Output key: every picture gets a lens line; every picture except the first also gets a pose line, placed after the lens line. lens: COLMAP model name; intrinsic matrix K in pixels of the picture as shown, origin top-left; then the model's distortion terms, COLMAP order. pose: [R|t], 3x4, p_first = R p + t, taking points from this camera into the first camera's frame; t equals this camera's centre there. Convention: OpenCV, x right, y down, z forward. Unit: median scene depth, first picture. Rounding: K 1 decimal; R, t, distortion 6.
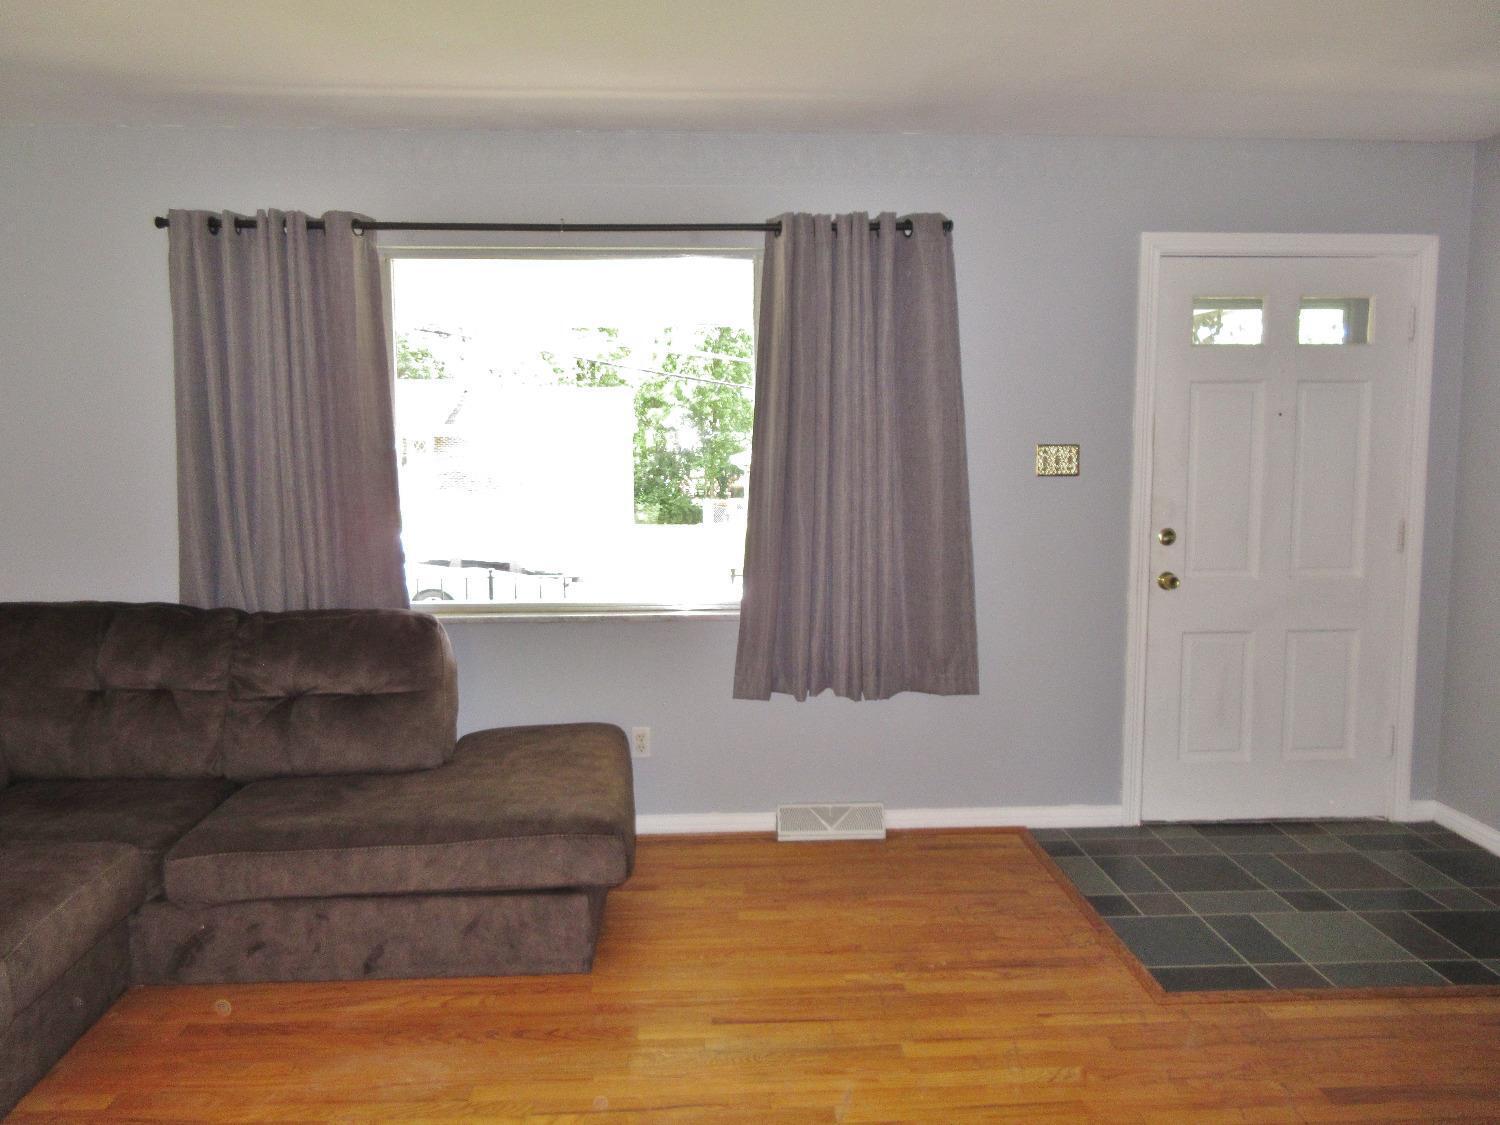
lens RADIAL K [[1115.8, 0, 750.0], [0, 1115.8, 562.5], [0, 0, 1]] dist [0.012132, 0.002300]
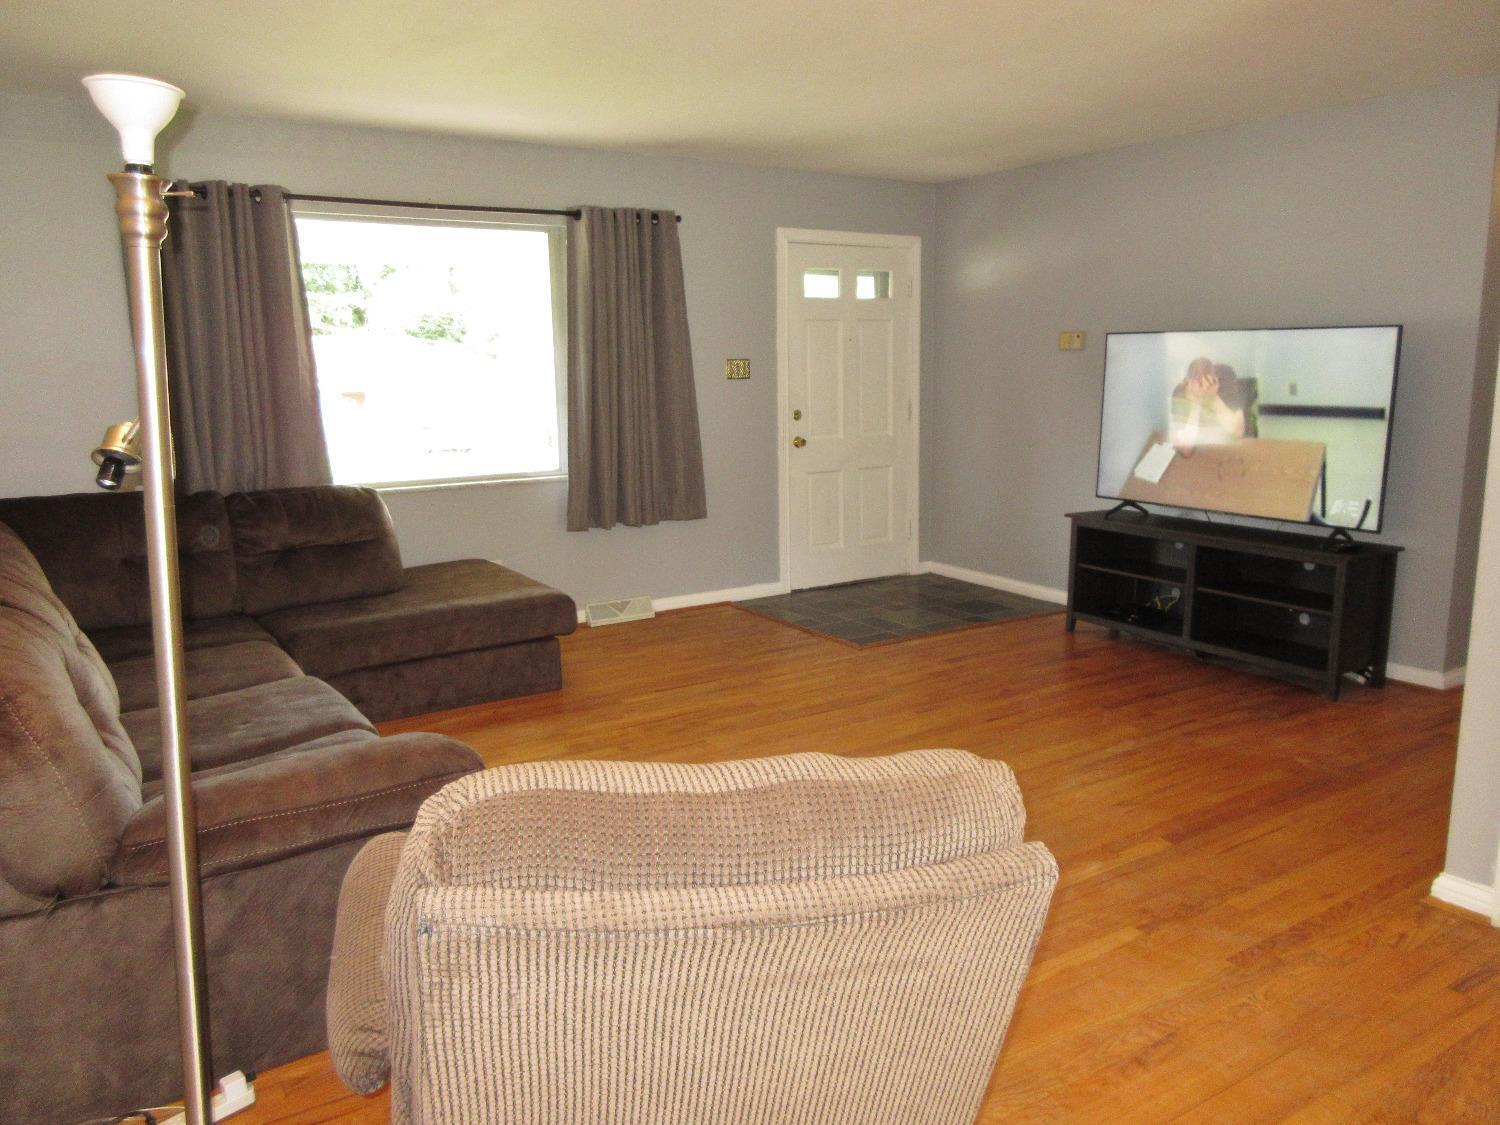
lens RADIAL K [[1115.8, 0, 750.0], [0, 1115.8, 562.5], [0, 0, 1]] dist [0.012132, 0.002300]
pose [[0.867910, -0.098161, 0.486925, -0.519025], [0.064086, 0.994215, 0.086199, 0.047725], [-0.492570, -0.043608, 0.869180, -0.412319]]
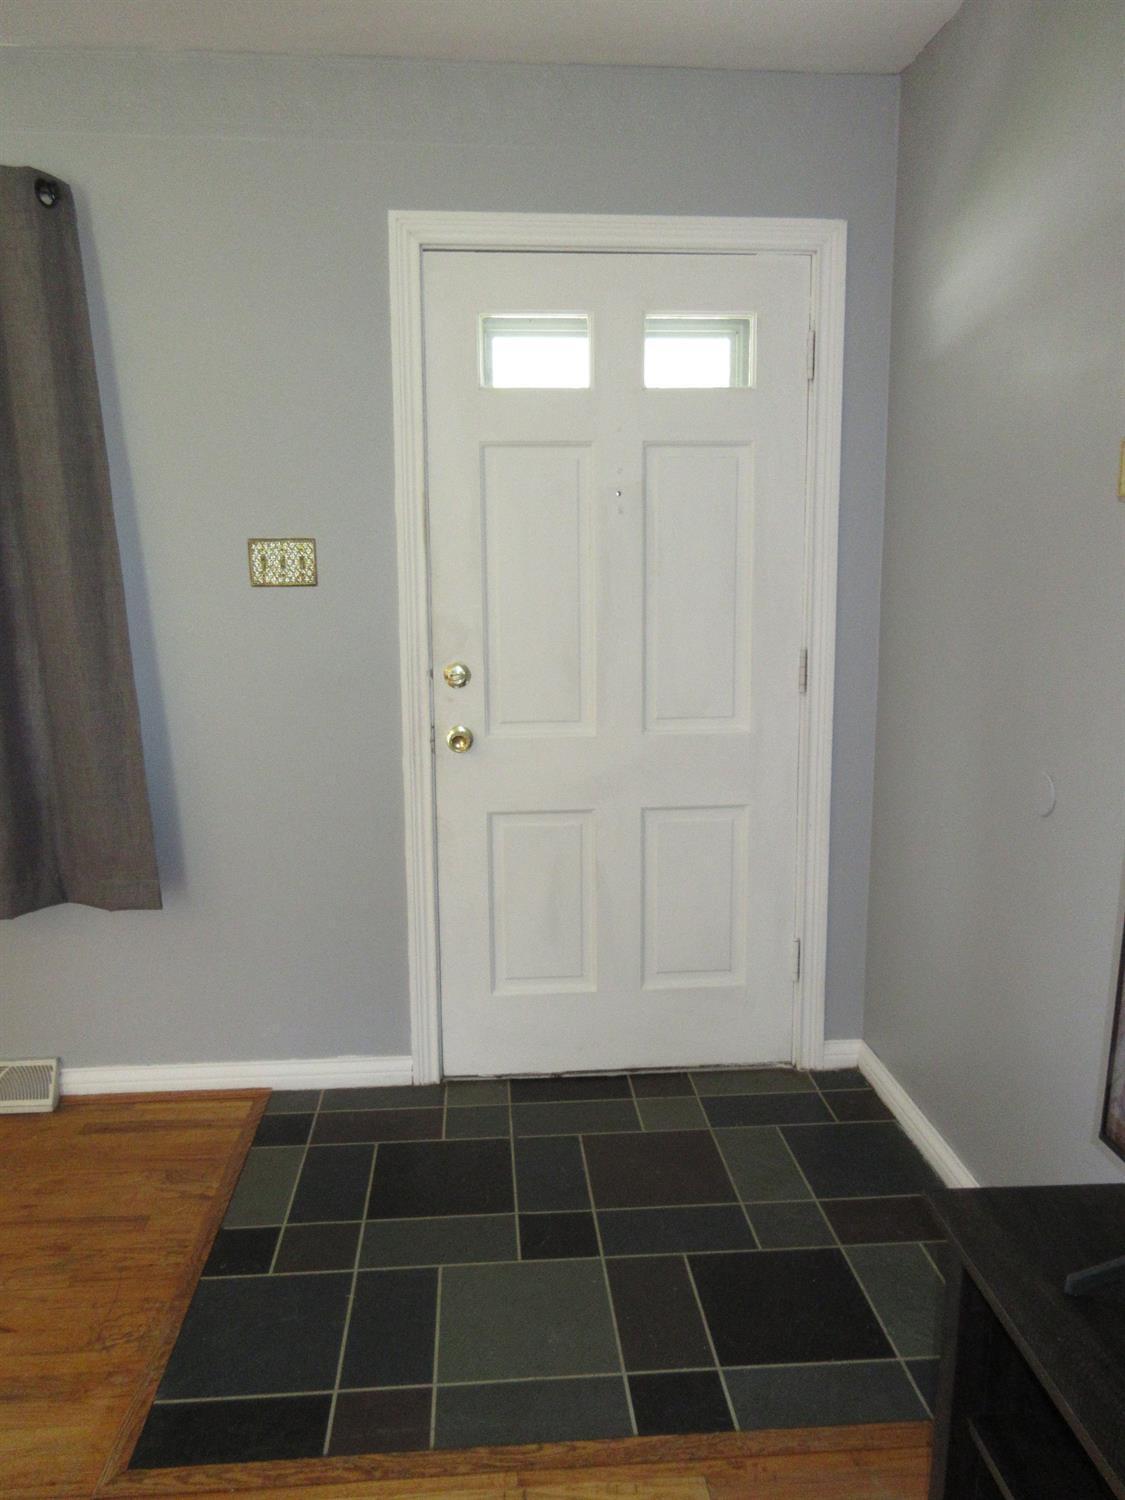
lens RADIAL K [[1115.8, 0, 562.5], [0, 1115.8, 750.0], [0, 0, 1]] dist [0.012132, 0.002300]
pose [[0.999910, -0.004827, 0.012535, 0.435112], [0.003950, 0.997602, 0.069096, -0.024682], [-0.012838, -0.069040, 0.997531, 0.318200]]
